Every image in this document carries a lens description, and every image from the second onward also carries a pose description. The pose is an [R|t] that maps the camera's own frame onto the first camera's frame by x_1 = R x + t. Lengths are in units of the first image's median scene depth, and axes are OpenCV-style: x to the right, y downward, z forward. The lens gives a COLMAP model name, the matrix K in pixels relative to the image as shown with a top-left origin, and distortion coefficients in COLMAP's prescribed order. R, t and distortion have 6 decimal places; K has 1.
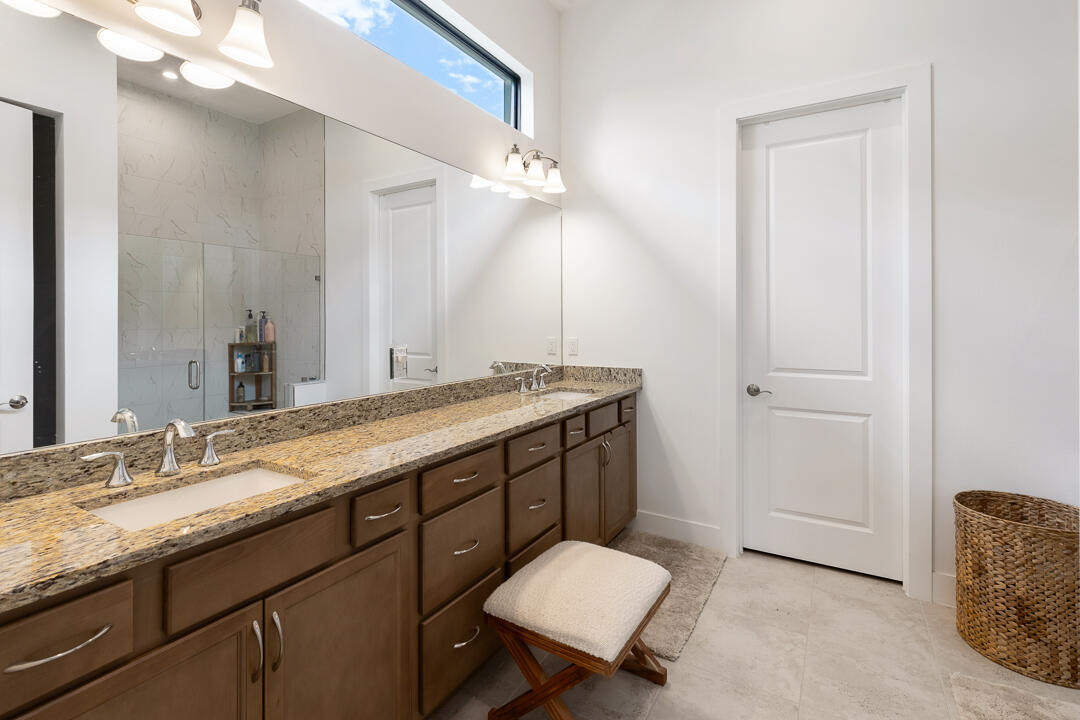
lens RADIAL K [[506.7, 0, 536.6], [0, 506.7, 321.0], [0, 0, 1]] dist [0.007244, -0.000864]
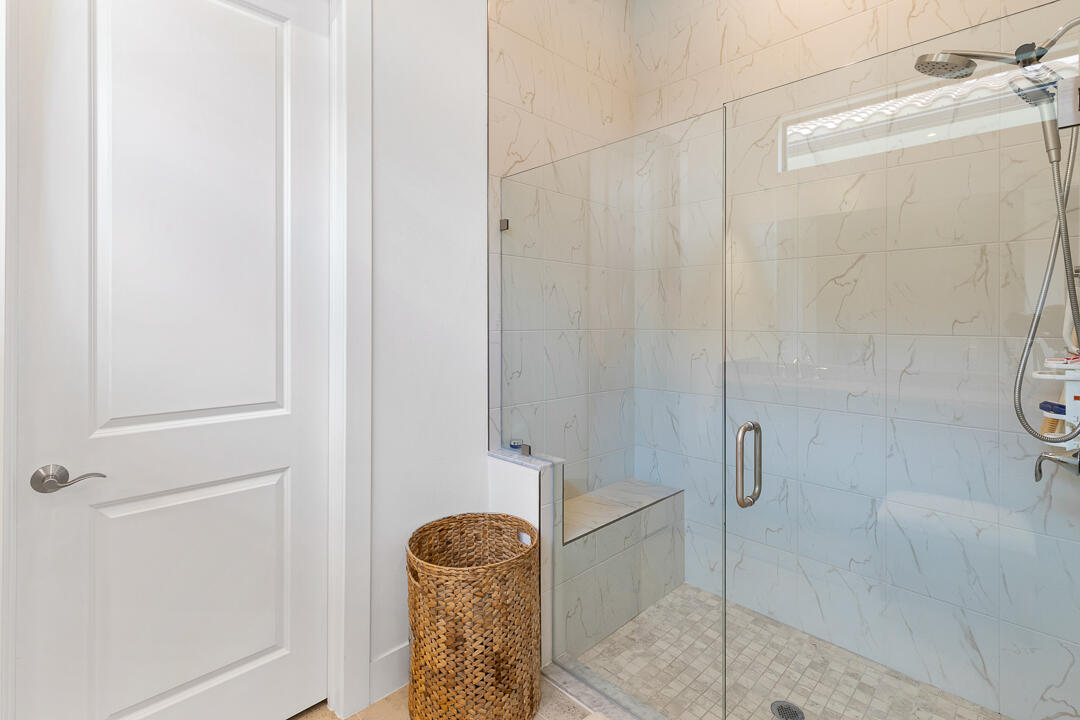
lens RADIAL K [[506.7, 0, 548.1], [0, 506.7, 319.1], [0, 0, 1]] dist [0.007244, -0.000864]
pose [[0.241742, 0.005441, 0.970325, 0.148458], [-0.003191, 0.999983, -0.004813, 0.000118], [-0.970335, -0.001933, 0.241755, 0.674111]]
